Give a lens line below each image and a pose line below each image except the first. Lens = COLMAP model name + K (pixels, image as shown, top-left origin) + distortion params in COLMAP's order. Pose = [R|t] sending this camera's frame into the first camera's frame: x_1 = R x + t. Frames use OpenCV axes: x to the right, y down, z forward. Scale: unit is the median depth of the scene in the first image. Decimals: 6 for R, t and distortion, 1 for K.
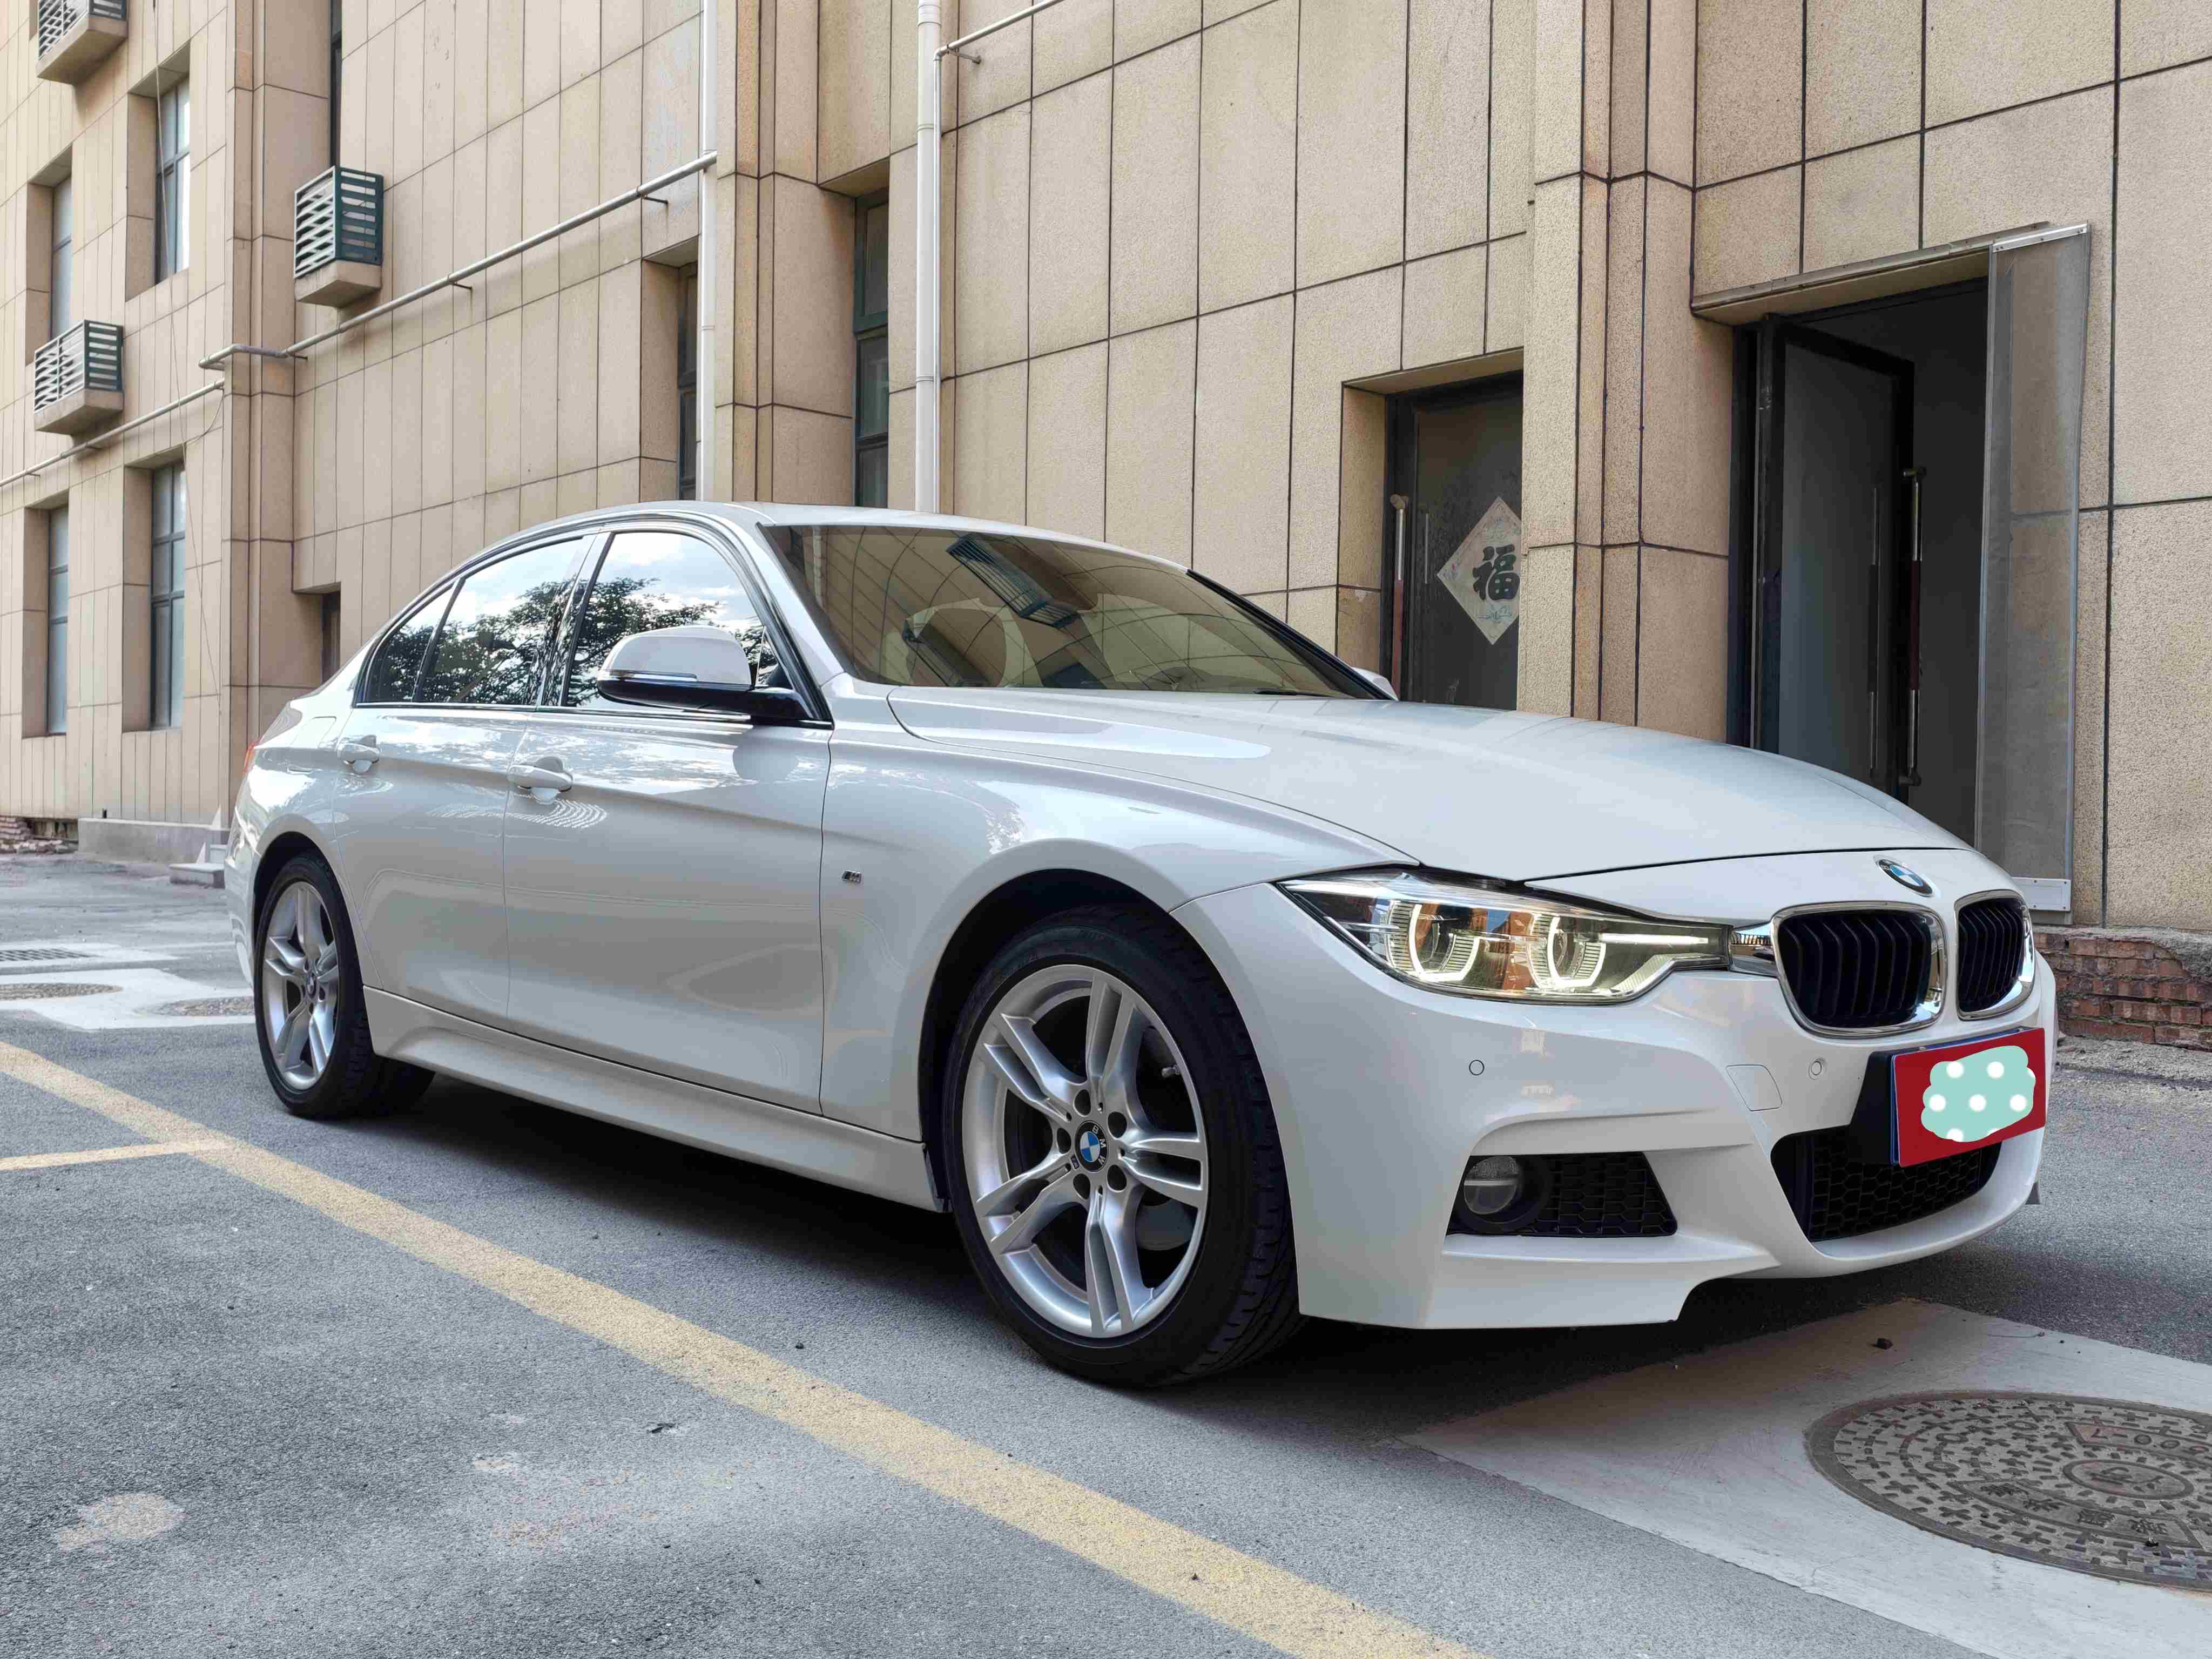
lens RADIAL K [[1972.8, 0, 1092.7], [0, 1972.8, 824.5], [0, 0, 1]] dist [0.012286, -0.025429]
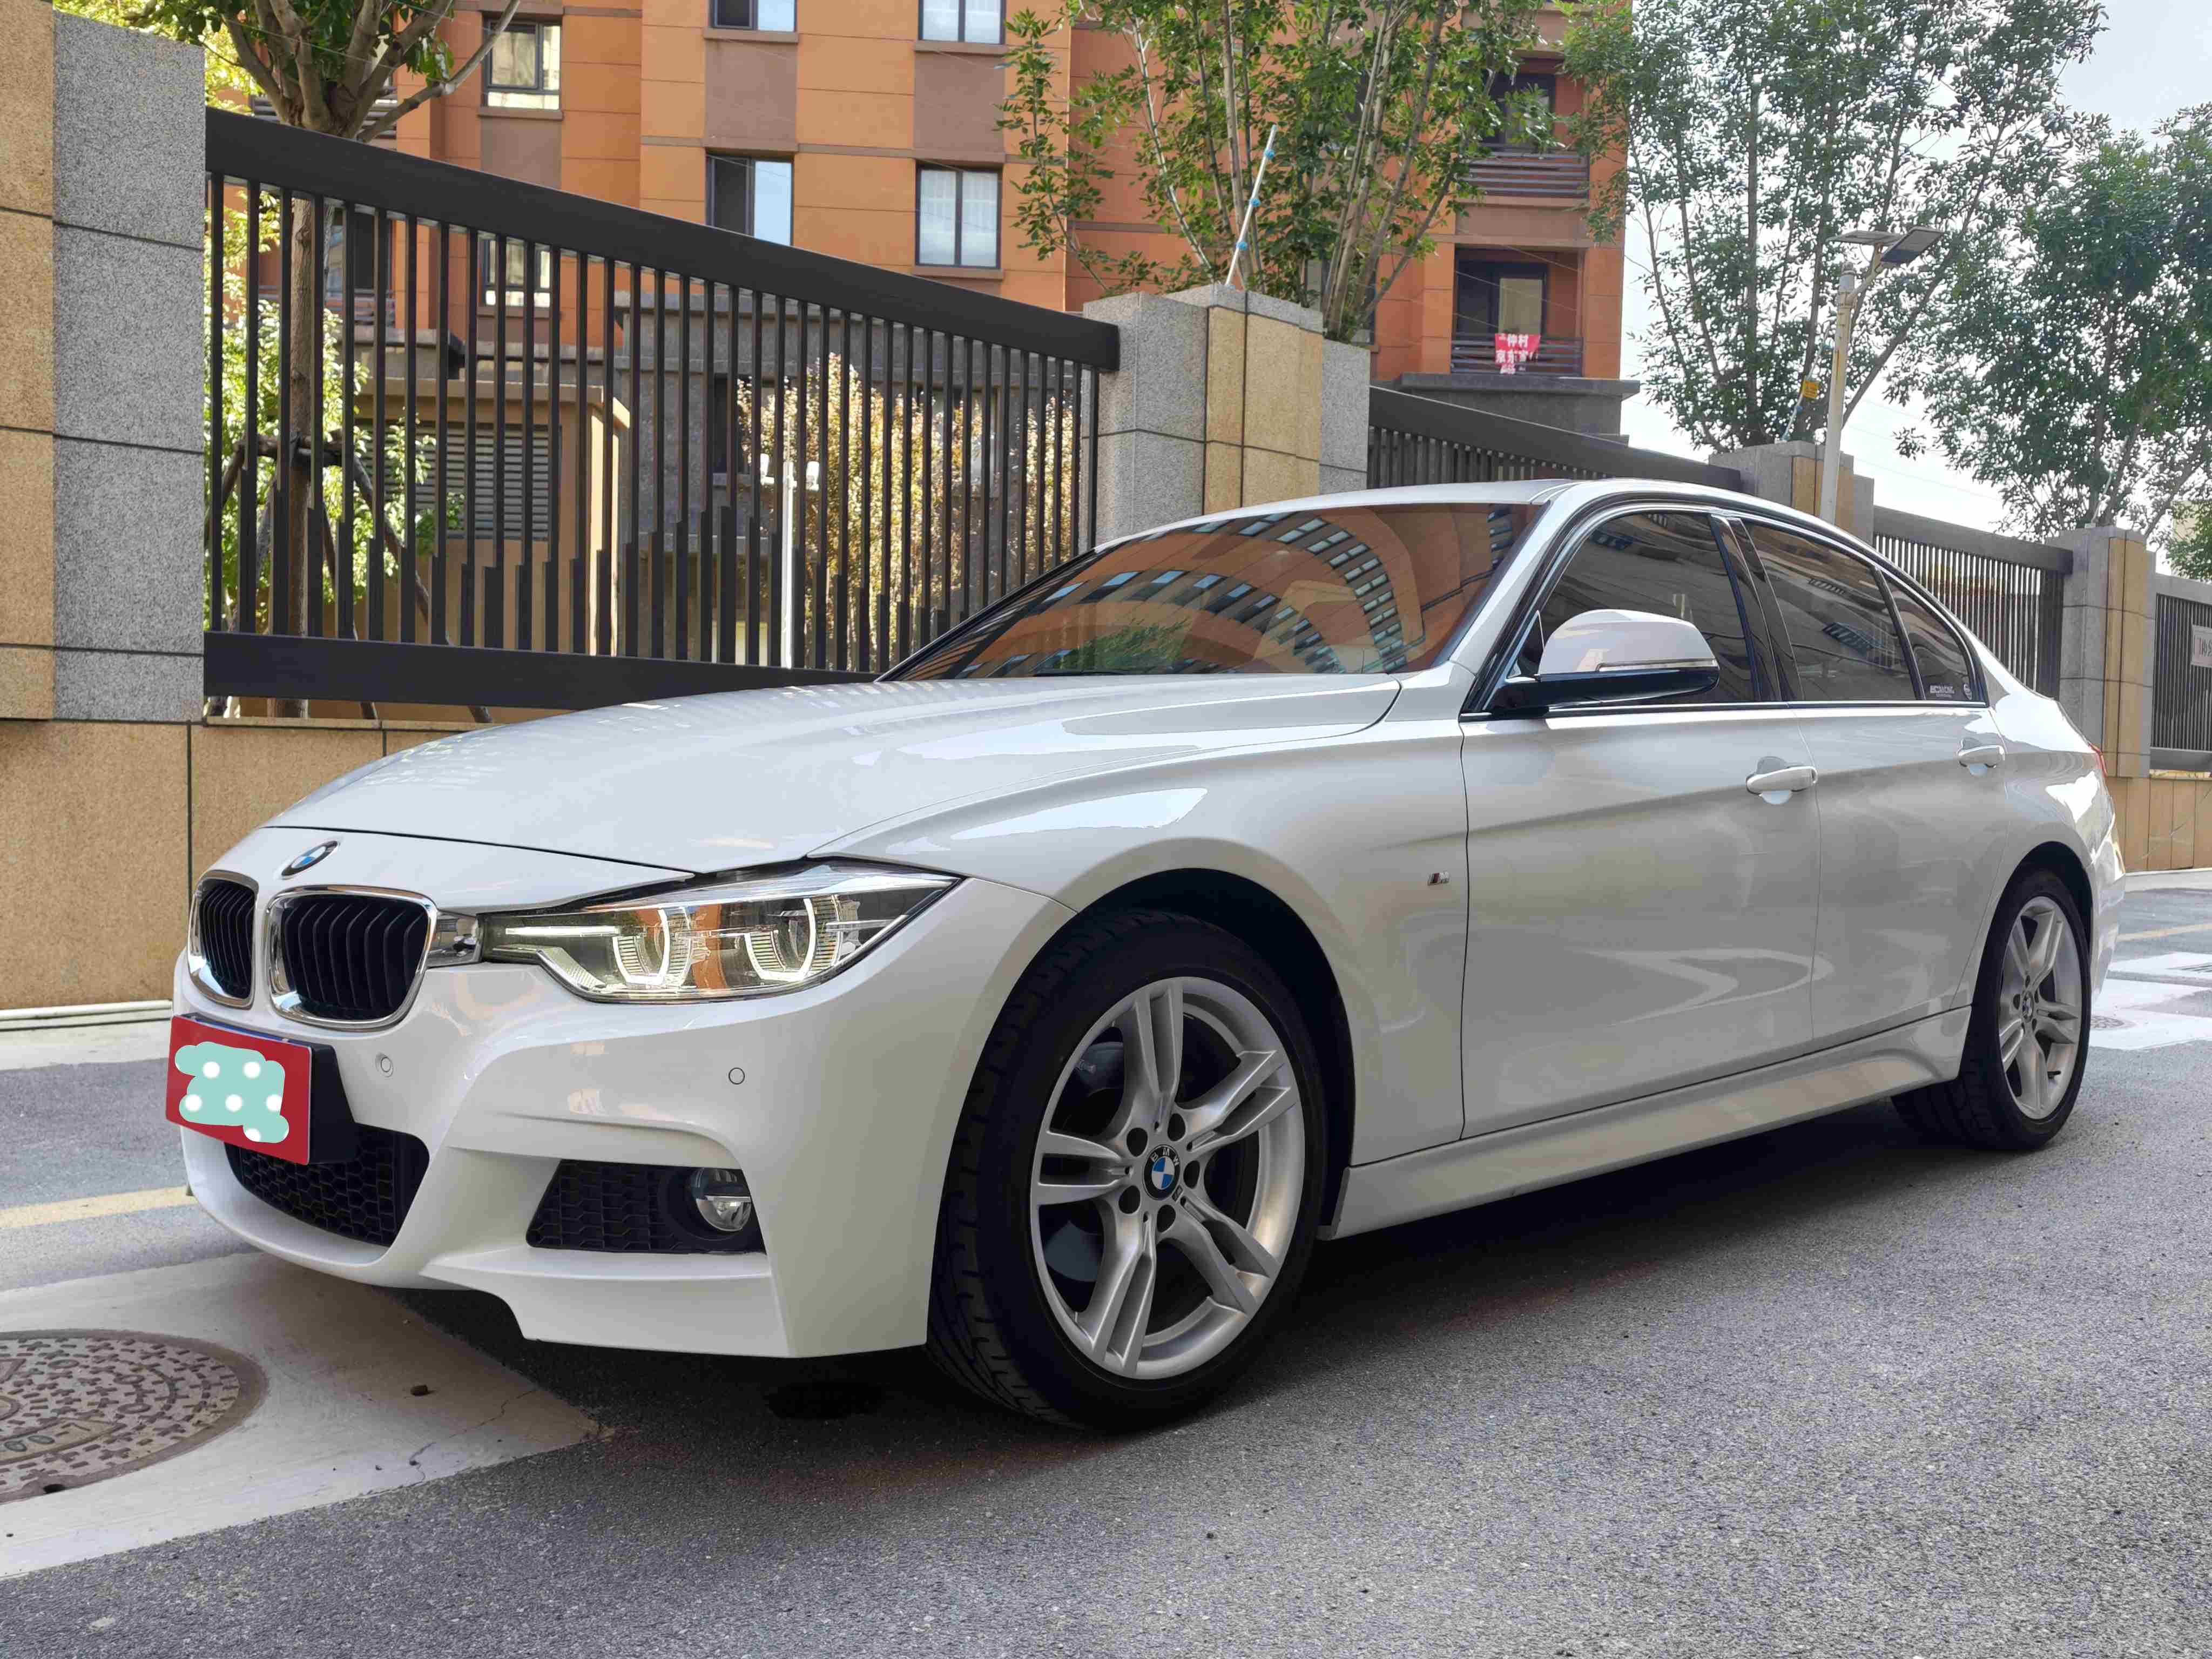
lens RADIAL K [[1972.8, 0, 1092.7], [0, 1972.8, 824.5], [0, 0, 1]] dist [0.012286, -0.025429]
pose [[0.053920, 0.018266, -0.998378, 1.483577], [-0.030241, 0.999404, 0.016651, -0.018780], [0.998087, 0.029294, 0.054440, 1.421177]]
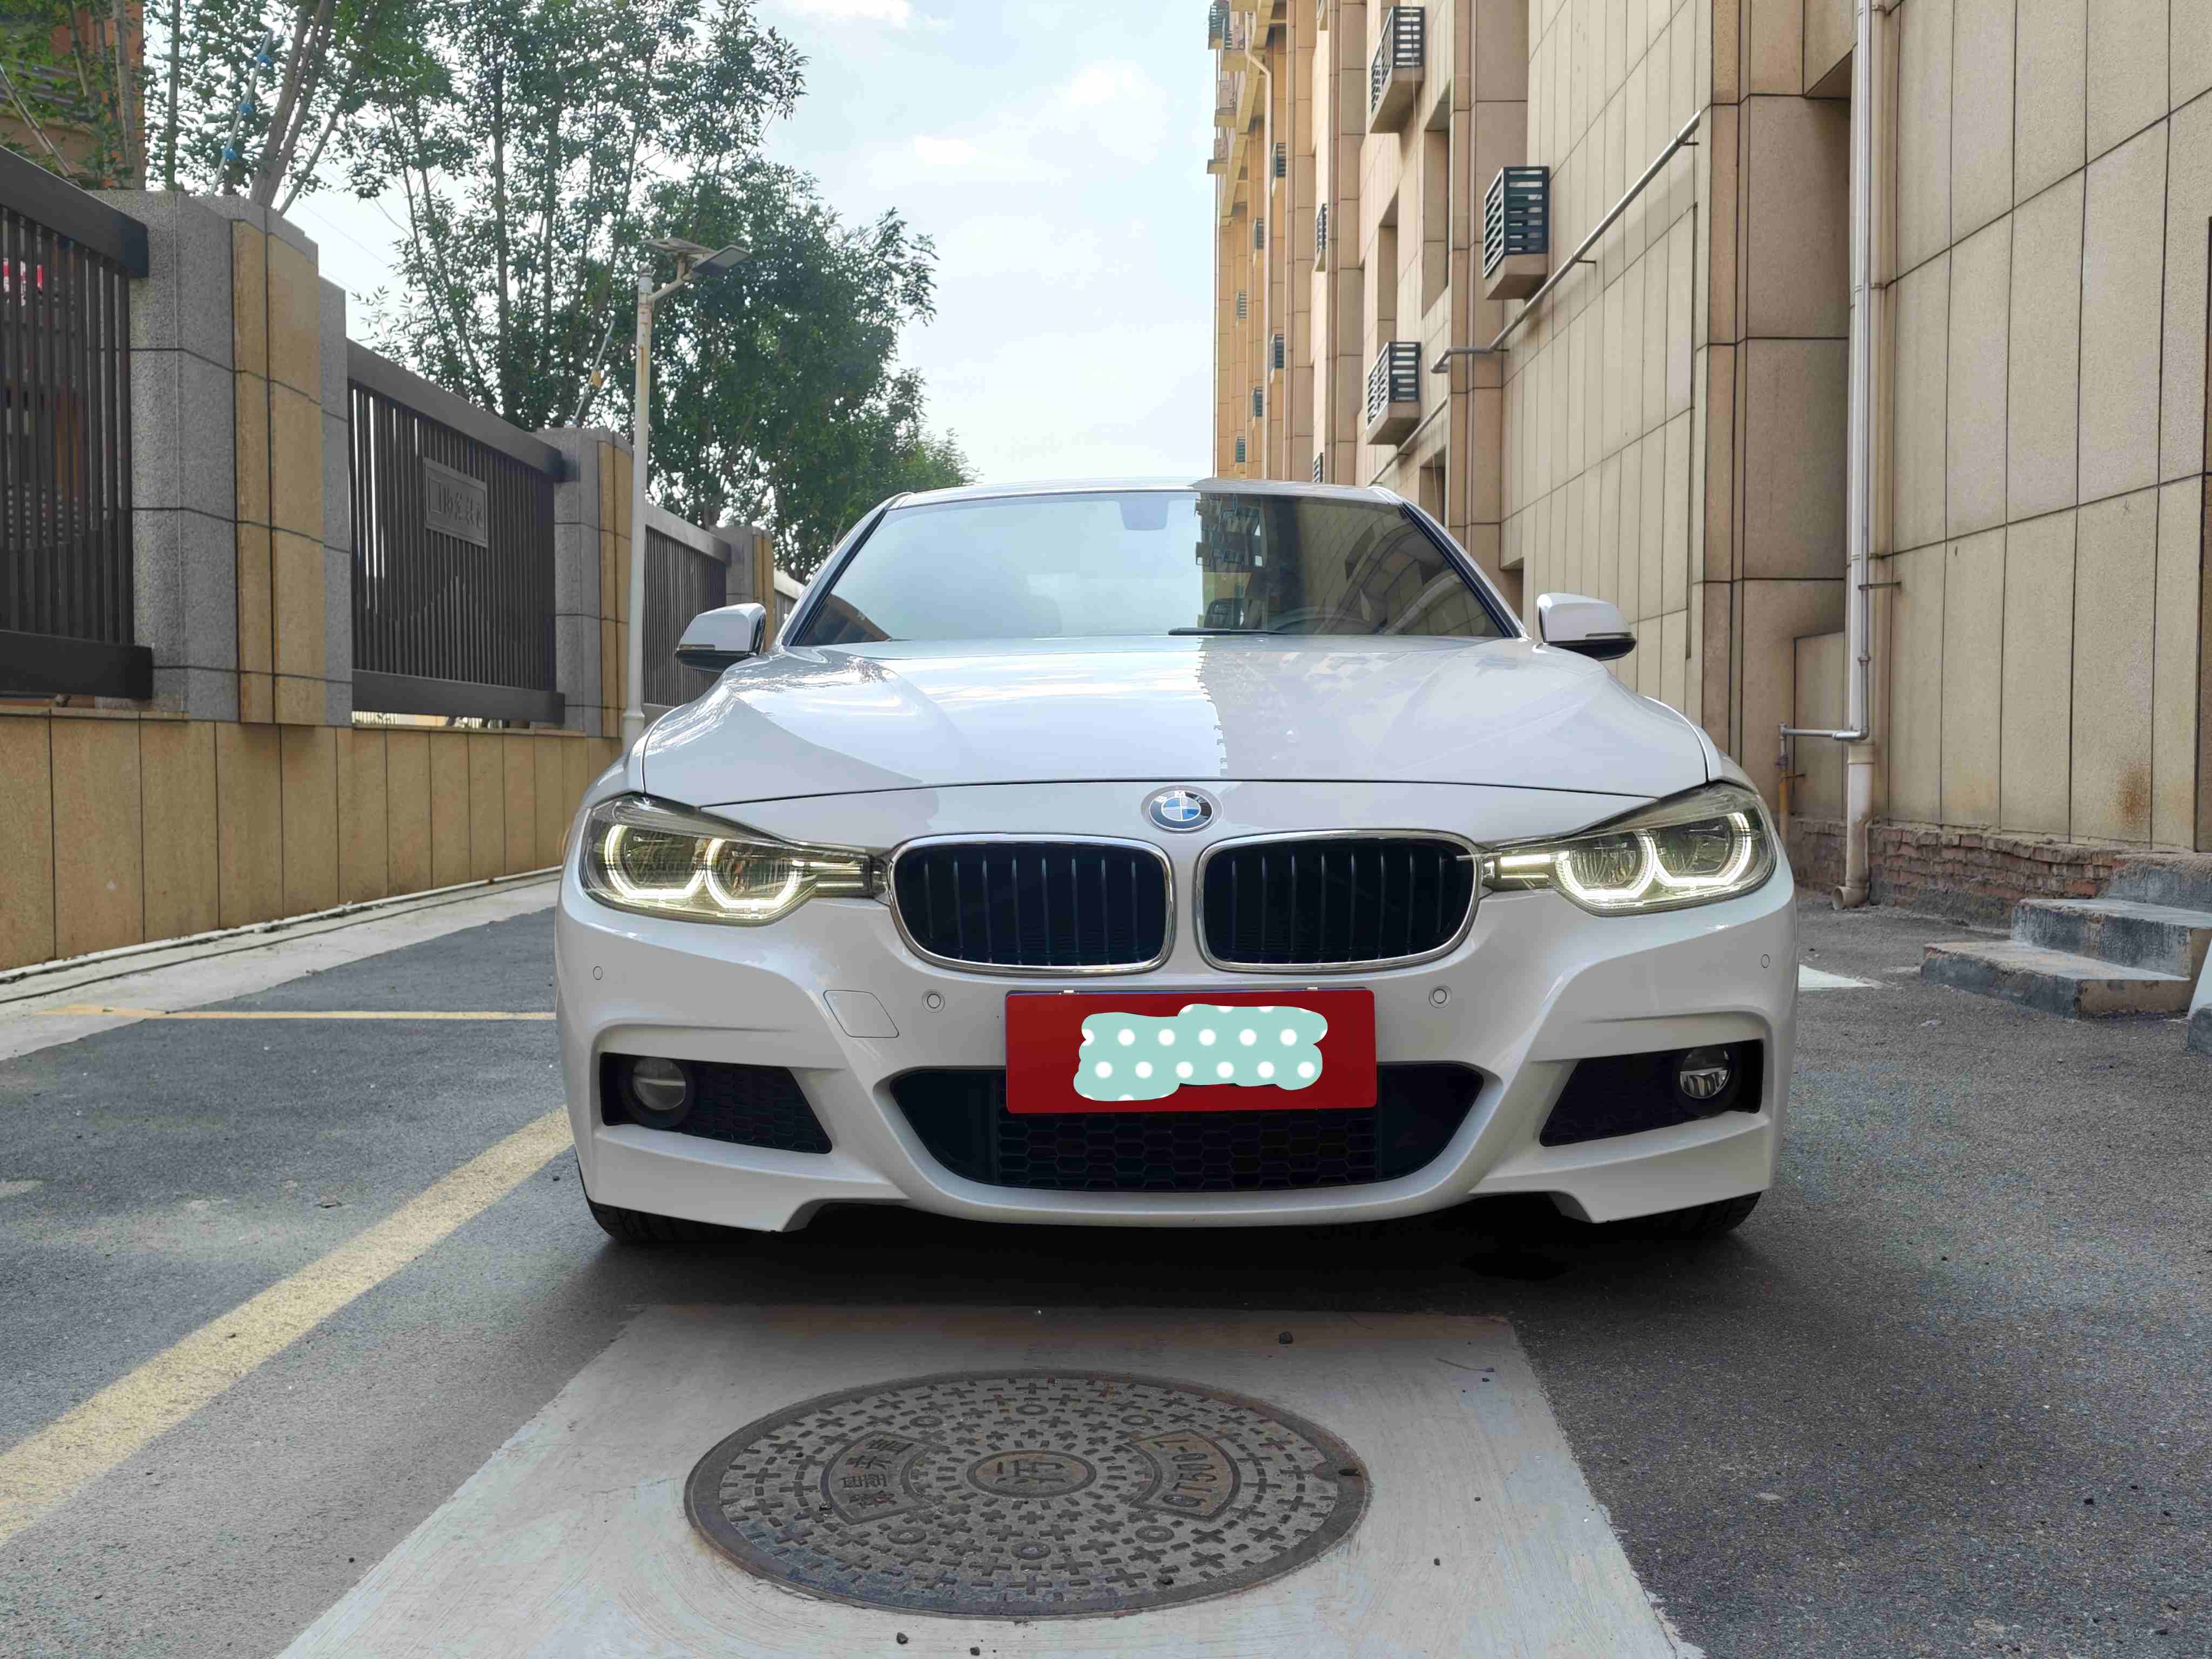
lens RADIAL K [[1972.8, 0, 1092.7], [0, 1972.8, 824.5], [0, 0, 1]] dist [0.012286, -0.025429]
pose [[0.746246, 0.008509, -0.665616, 1.049479], [0.003259, 0.999860, 0.016437, 0.020930], [0.665662, -0.014435, 0.746114, 0.326724]]
